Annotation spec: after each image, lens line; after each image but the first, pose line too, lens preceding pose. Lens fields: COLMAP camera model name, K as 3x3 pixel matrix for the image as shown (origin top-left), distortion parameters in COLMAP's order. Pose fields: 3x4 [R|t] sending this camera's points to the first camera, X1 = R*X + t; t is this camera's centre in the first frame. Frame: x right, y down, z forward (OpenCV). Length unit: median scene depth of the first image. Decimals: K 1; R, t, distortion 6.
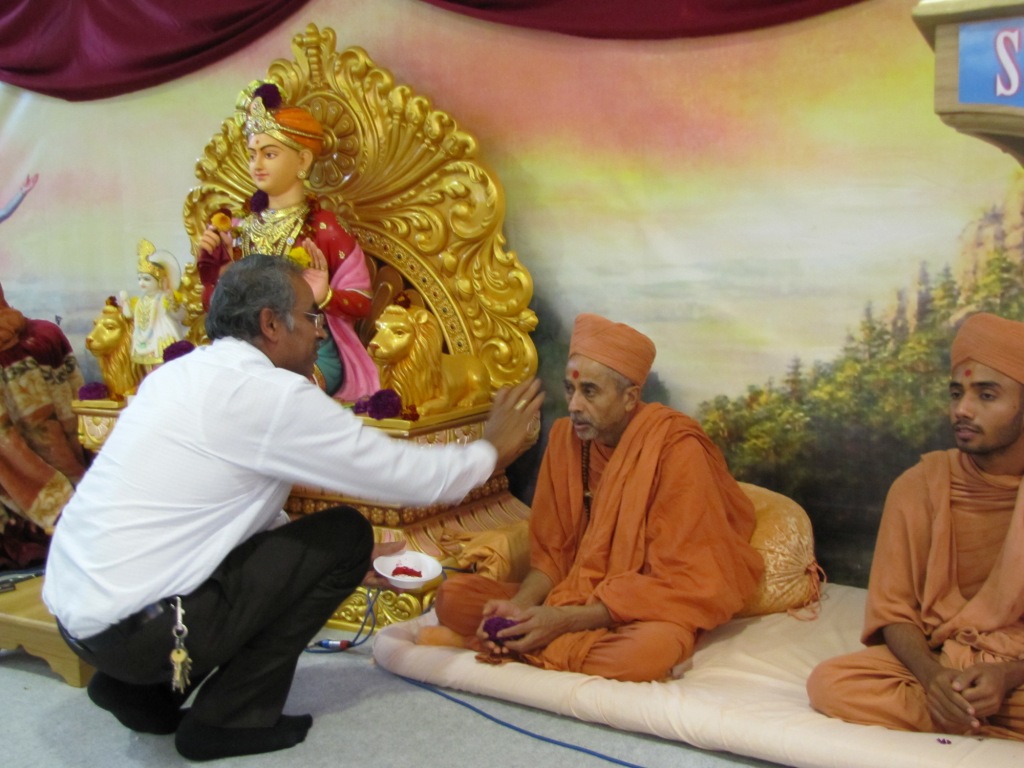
lens RADIAL K [[1259.8, 0, 509.0], [0, 1259.8, 376.4], [0, 0, 1]] dist [-0.008857, 0.000000]
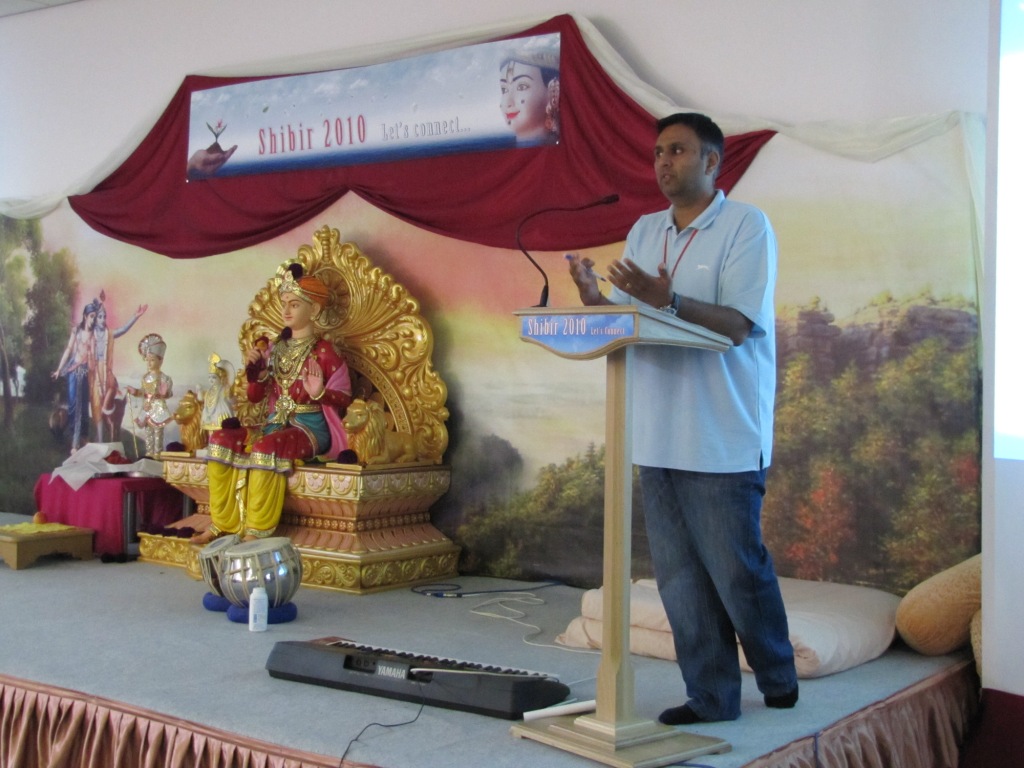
lens RADIAL K [[1408.9, 0, 504.9], [0, 1408.9, 368.3], [0, 0, 1]] dist [-0.025294, 0.000000]
pose [[0.997340, 0.047810, -0.055012, 0.189260], [-0.053234, 0.993382, -0.101775, 0.077363], [0.049782, 0.104433, 0.993285, -0.802148]]
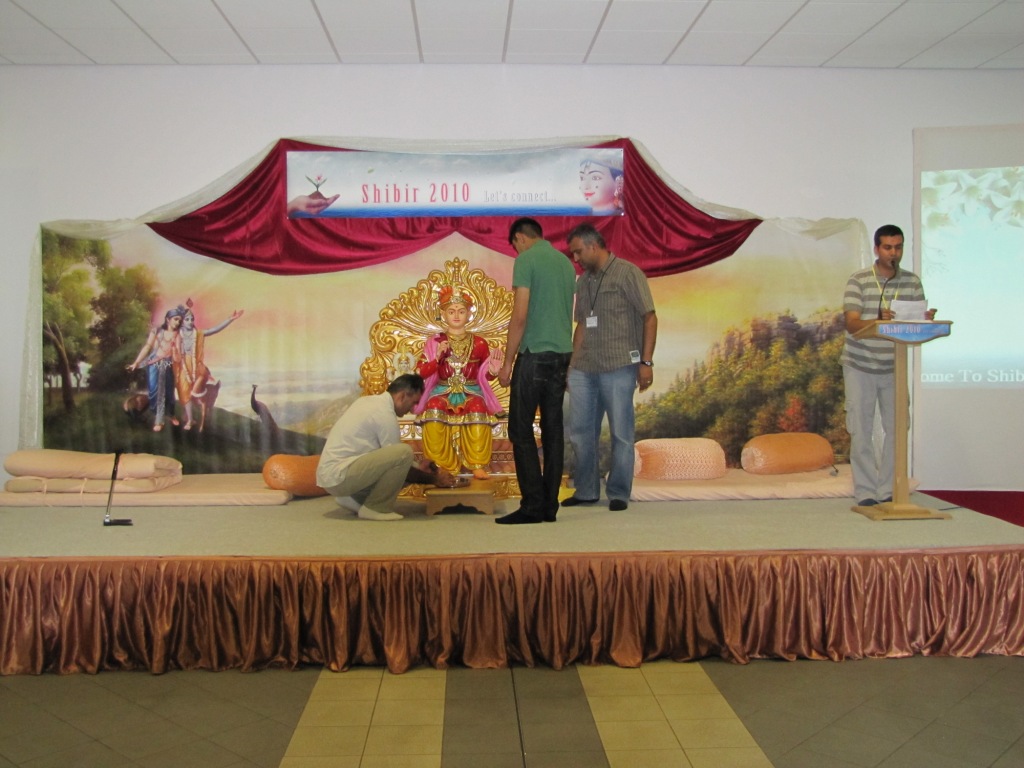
lens RADIAL K [[1001.9, 0, 520.6], [0, 1001.9, 375.2], [0, 0, 1]] dist [-0.105967, 0.000000]
pose [[0.803139, 0.003081, 0.595784, -1.244296], [0.048274, 0.996362, -0.070227, 0.084040], [-0.593833, 0.085163, 0.800068, -0.592153]]
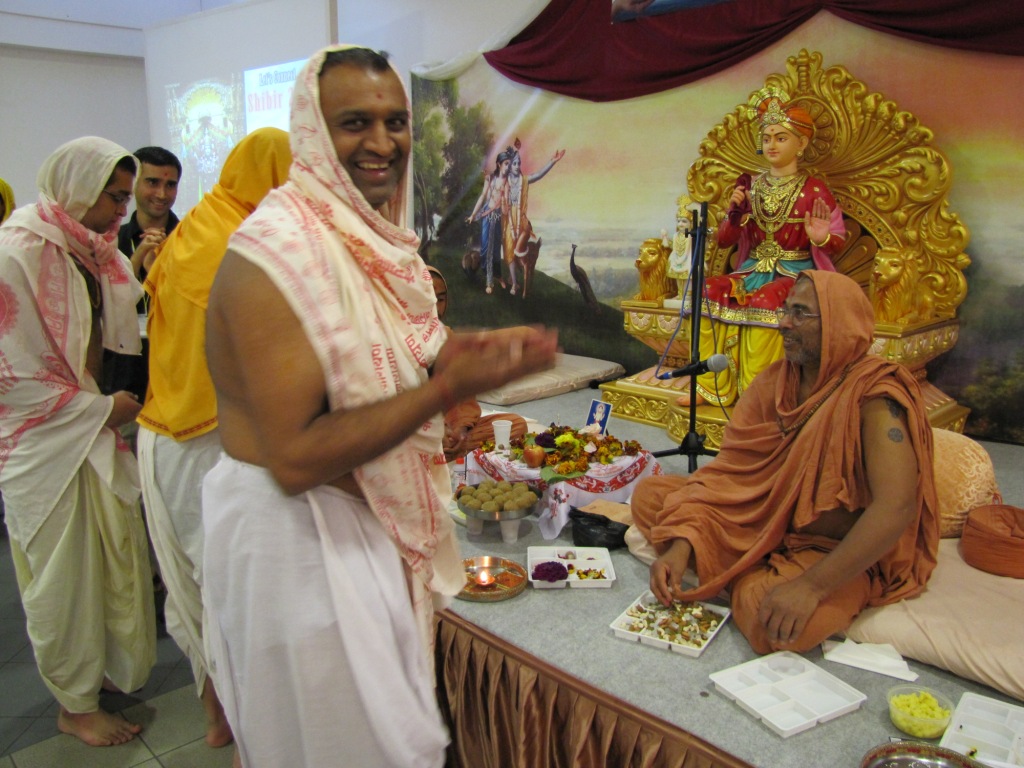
lens RADIAL K [[853.2, 0, 502.2], [0, 853.2, 360.7], [0, 0, 1]] dist [-0.159982, 0.111976]
pose [[0.972123, 0.060485, -0.226536, -0.270871], [-0.042325, 0.995551, 0.084184, 0.011547], [0.230620, -0.072249, 0.970358, -0.023528]]
